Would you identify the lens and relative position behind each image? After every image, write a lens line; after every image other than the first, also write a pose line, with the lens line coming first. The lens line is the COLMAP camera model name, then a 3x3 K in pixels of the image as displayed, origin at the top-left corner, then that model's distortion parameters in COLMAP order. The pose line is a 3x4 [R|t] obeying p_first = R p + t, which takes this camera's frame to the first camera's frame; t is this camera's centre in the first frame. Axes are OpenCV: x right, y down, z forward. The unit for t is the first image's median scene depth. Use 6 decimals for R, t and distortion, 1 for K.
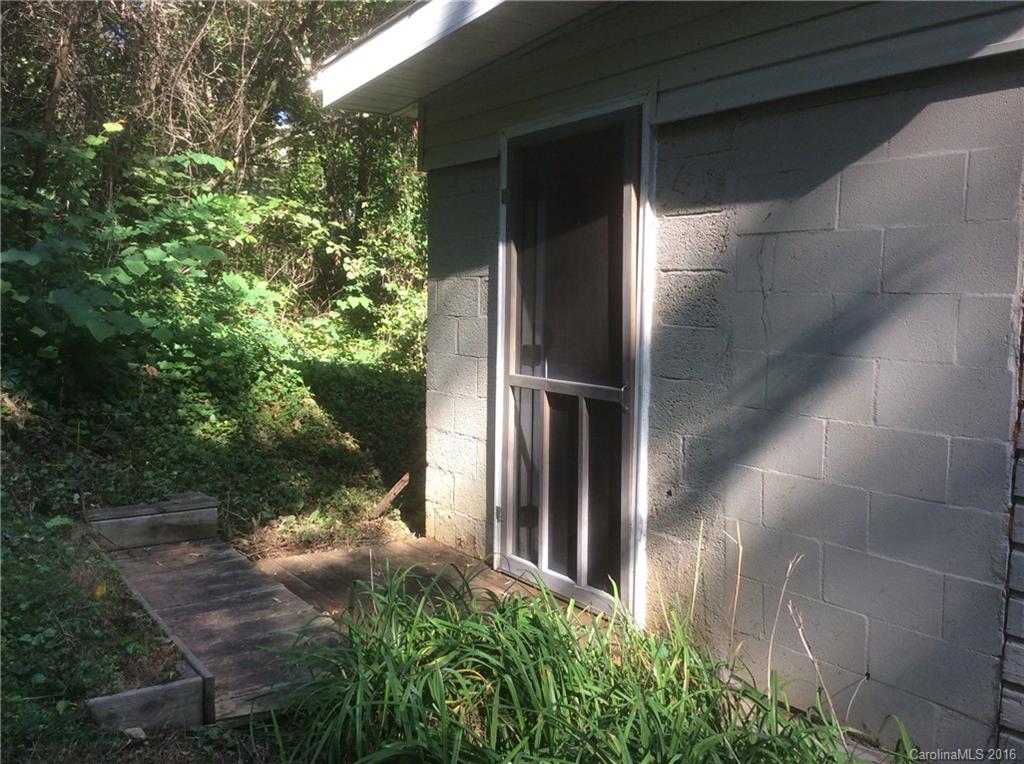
lens RADIAL K [[938.7, 0, 512.0], [0, 938.7, 382.0], [0, 0, 1]] dist [0.093285, -0.004765]
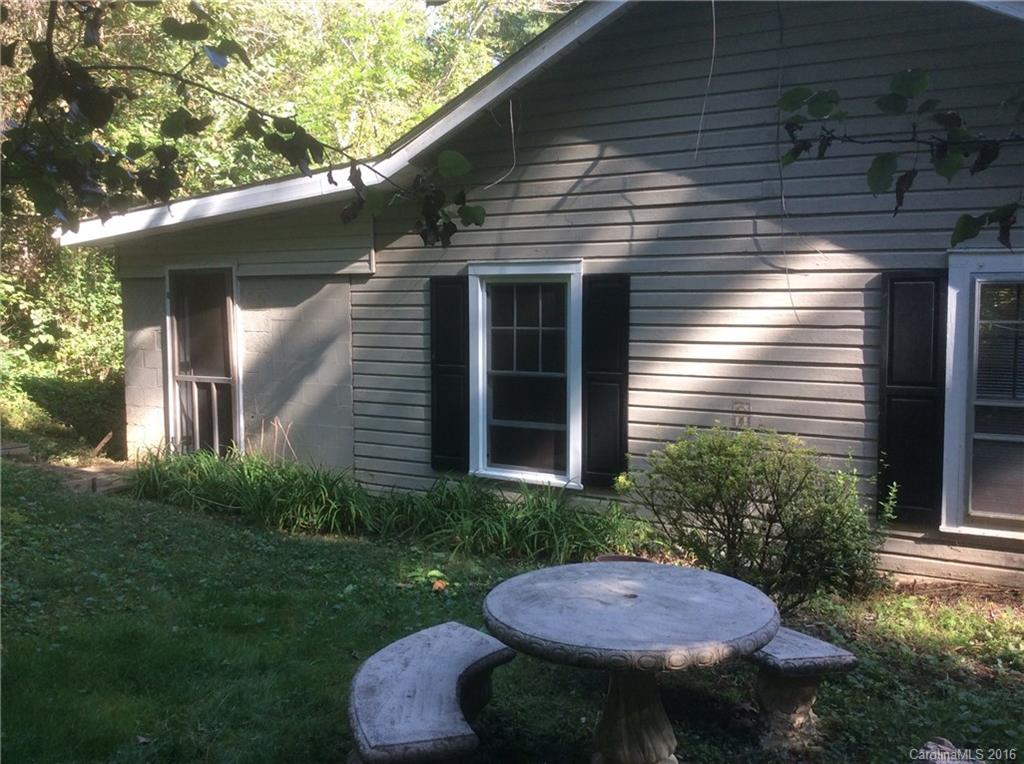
lens RADIAL K [[938.7, 0, 512.0], [0, 938.7, 382.0], [0, 0, 1]] dist [0.093285, -0.004765]
pose [[0.909723, -0.053759, 0.411721, -0.177208], [0.056759, 0.998376, 0.004945, 0.036466], [-0.411318, 0.018871, 0.911296, -1.184696]]
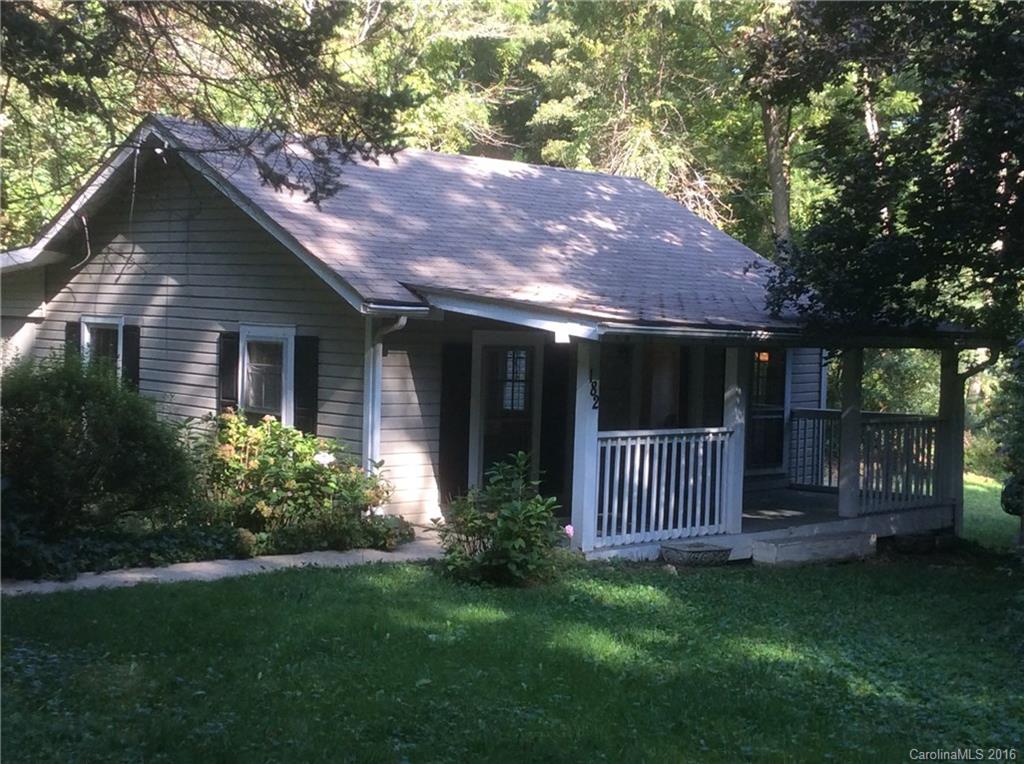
lens RADIAL K [[1461.0, 0, 512.0], [0, 1461.0, 382.0], [0, 0, 1]] dist [0.098625, 0.011516]
pose [[0.989282, 0.011938, 0.145527, 0.936166], [-0.004692, 0.998737, -0.050030, 0.194507], [-0.145940, 0.048811, 0.988089, -3.541843]]
